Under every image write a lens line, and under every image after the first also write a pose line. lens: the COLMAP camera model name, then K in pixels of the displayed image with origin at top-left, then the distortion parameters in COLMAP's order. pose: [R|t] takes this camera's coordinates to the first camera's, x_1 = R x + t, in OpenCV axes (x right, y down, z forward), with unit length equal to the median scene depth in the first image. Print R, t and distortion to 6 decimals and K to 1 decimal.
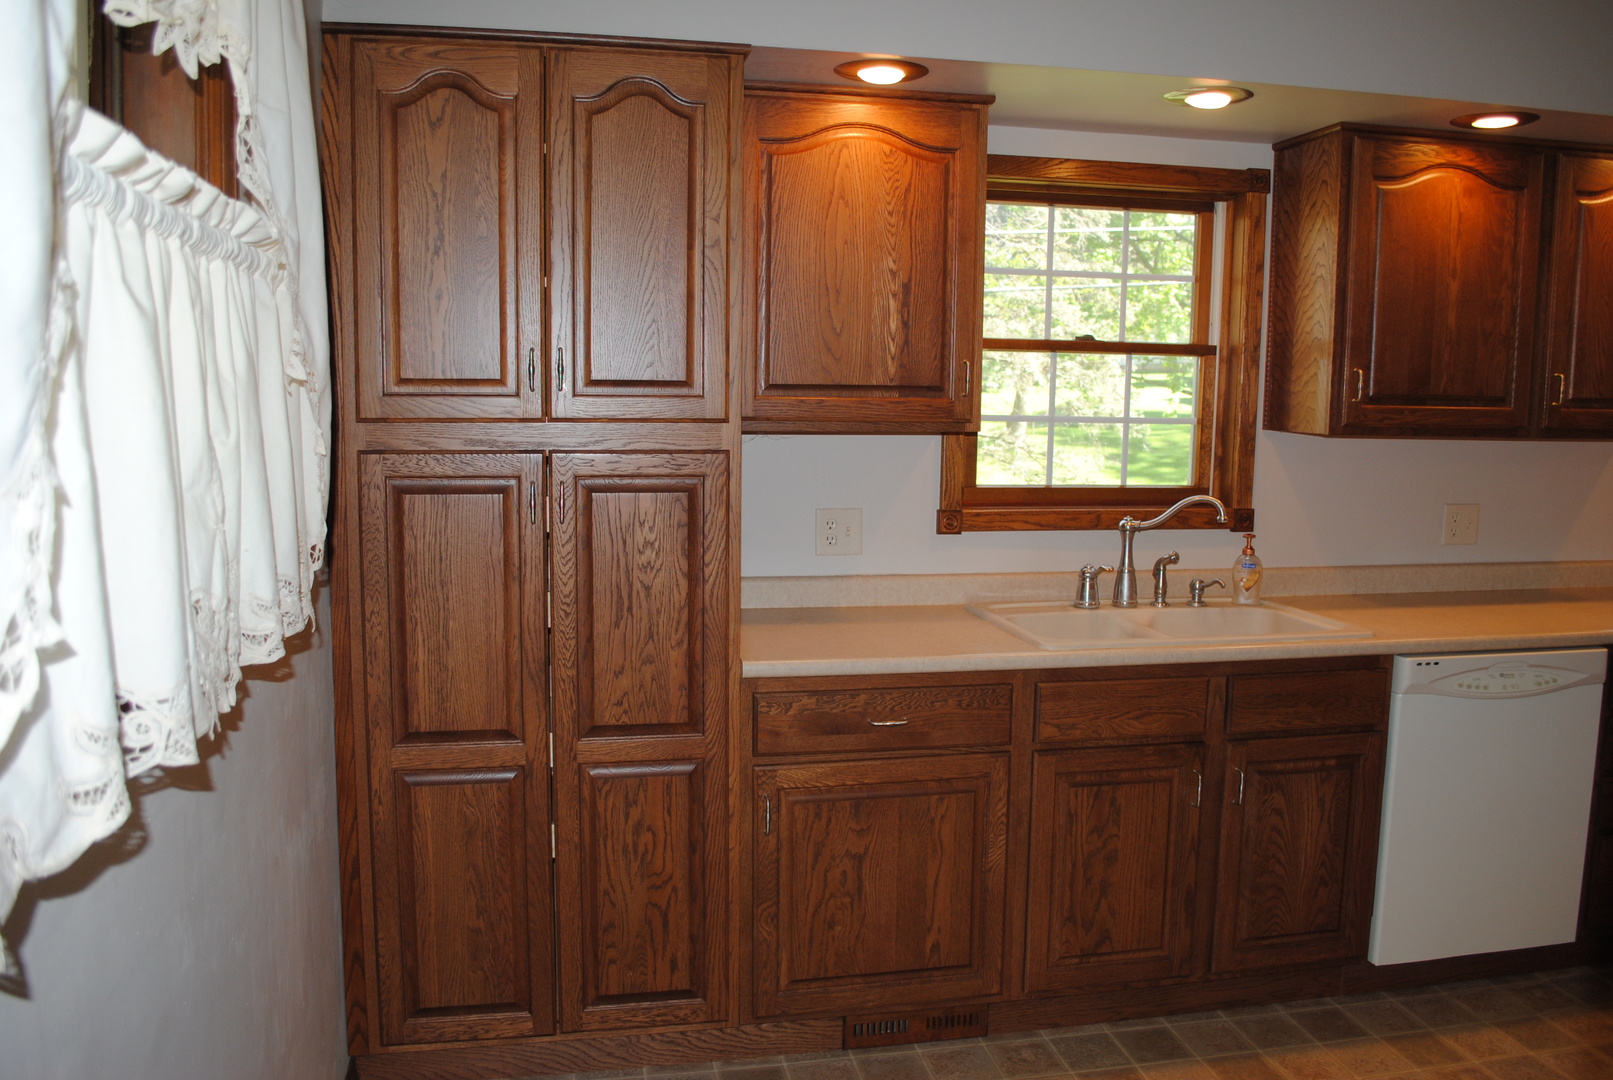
lens RADIAL K [[1288.0, 0, 807.4], [0, 1288.0, 549.1], [0, 0, 1]] dist [-0.087716, 0.011591]
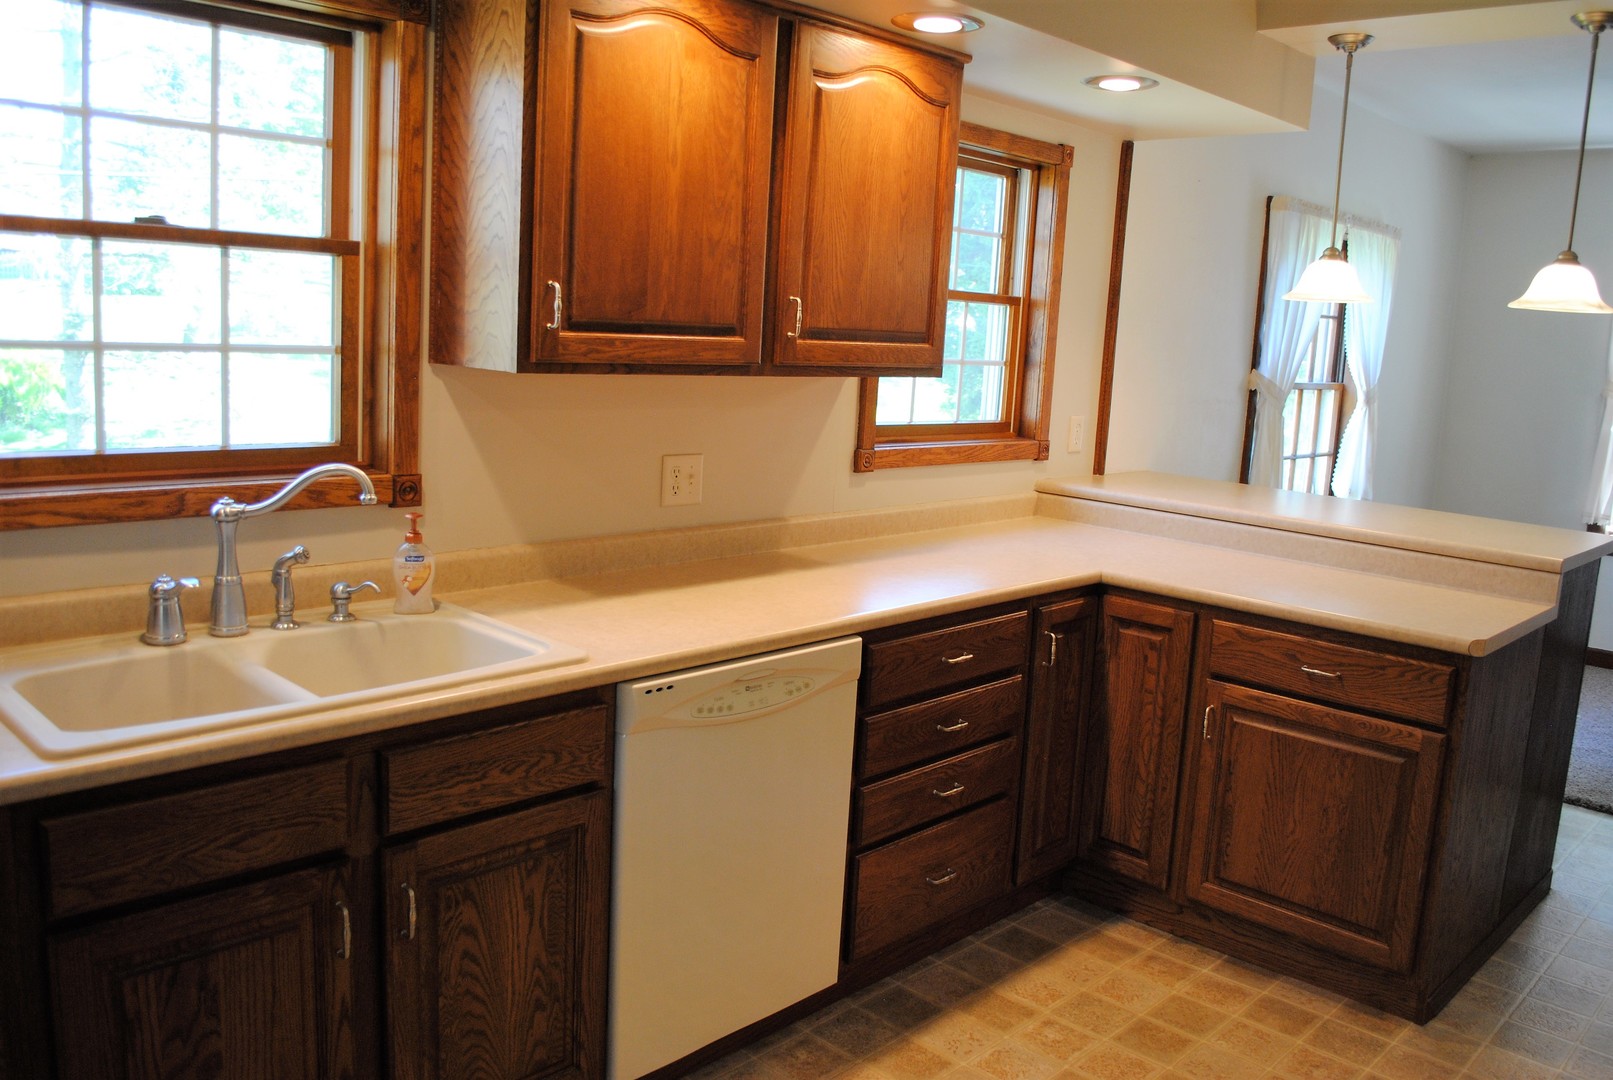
lens RADIAL K [[1288.0, 0, 804.7], [0, 1288.0, 533.2], [0, 0, 1]] dist [-0.087716, 0.011591]
pose [[0.827673, -0.058023, 0.558204, 0.138675], [0.026086, 0.997544, 0.065011, -0.043334], [-0.560605, -0.039246, 0.827153, 0.311986]]
